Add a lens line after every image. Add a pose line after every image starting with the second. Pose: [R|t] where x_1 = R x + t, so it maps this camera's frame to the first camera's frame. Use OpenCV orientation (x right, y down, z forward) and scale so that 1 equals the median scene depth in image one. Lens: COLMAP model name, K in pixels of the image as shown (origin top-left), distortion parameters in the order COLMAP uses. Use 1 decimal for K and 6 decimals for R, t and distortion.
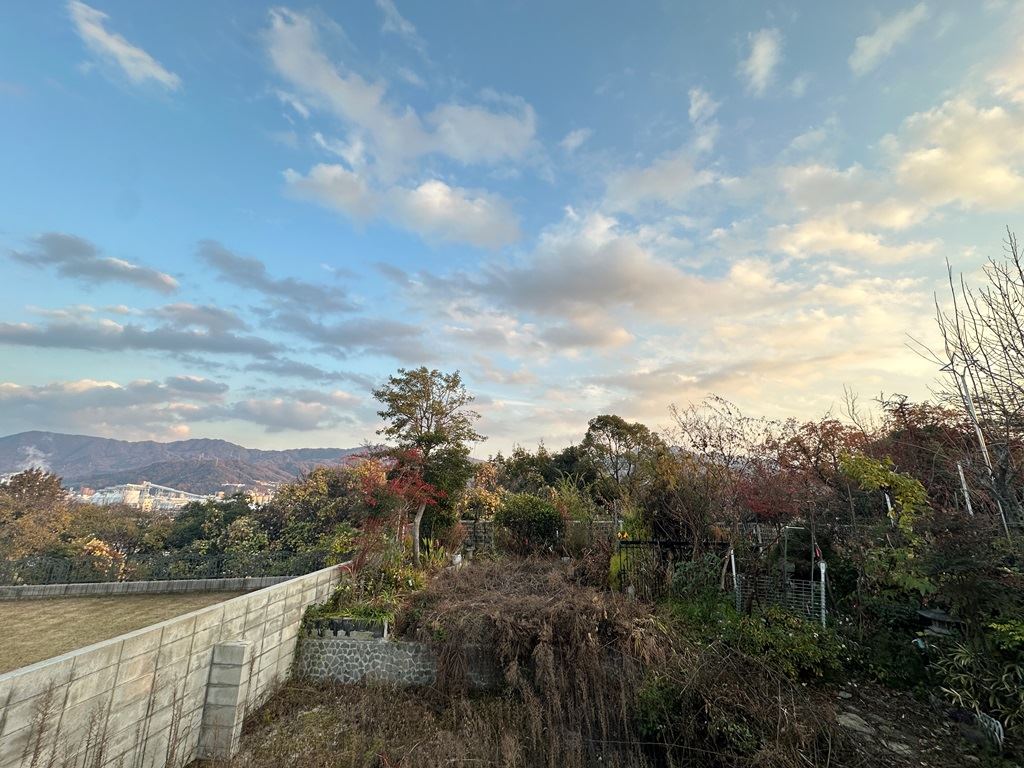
lens RADIAL K [[405.7, 0, 512.0], [0, 405.7, 384.0], [0, 0, 1]] dist [-0.003216, 0.000062]
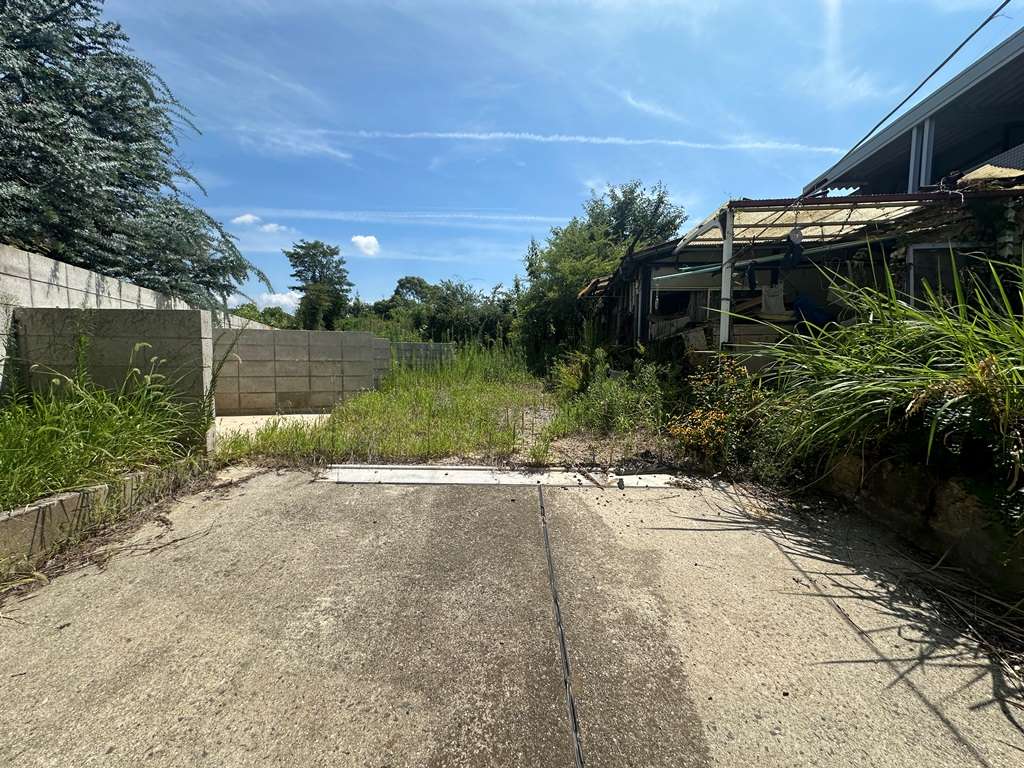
lens RADIAL K [[405.7, 0, 512.0], [0, 405.7, 384.0], [0, 0, 1]] dist [-0.003216, 0.000062]
pose [[0.884974, -0.029217, 0.464722, -0.090249], [-0.126941, 0.945088, 0.301154, -0.026507], [-0.448002, -0.325506, 0.832670, -0.301754]]
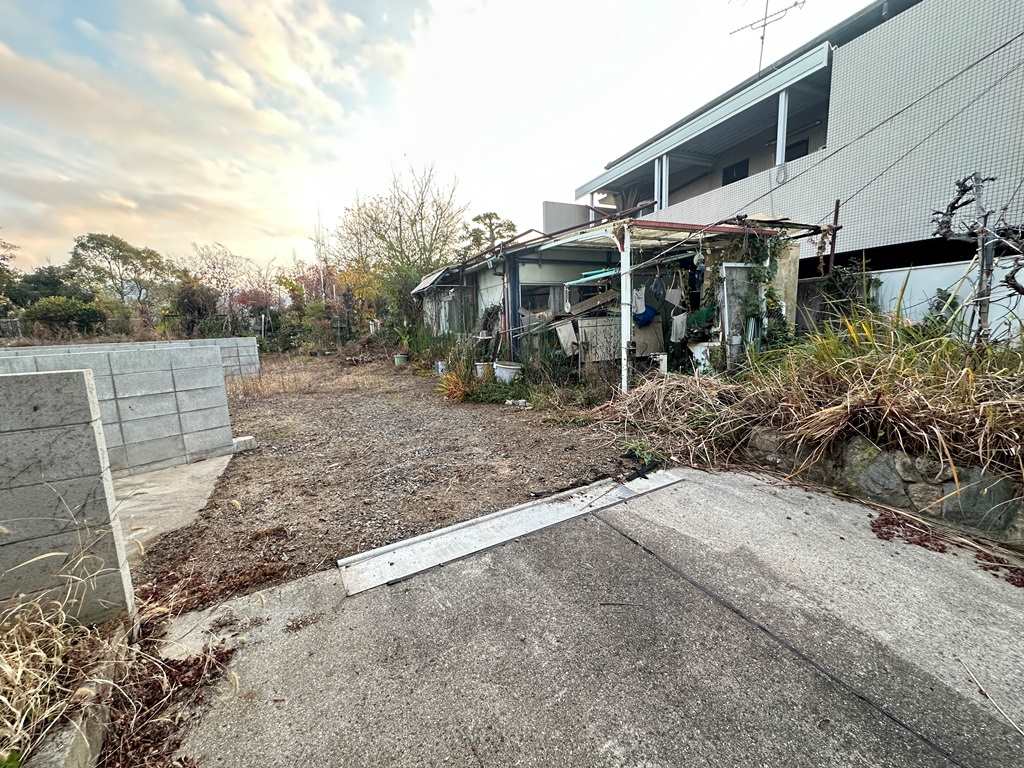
lens RADIAL K [[405.7, 0, 512.0], [0, 405.7, 384.0], [0, 0, 1]] dist [-0.003216, 0.000062]
pose [[0.509774, -0.148270, 0.847435, -0.113855], [-0.186170, 0.942684, 0.276925, -0.027301], [-0.839924, -0.298936, 0.452952, -0.269734]]
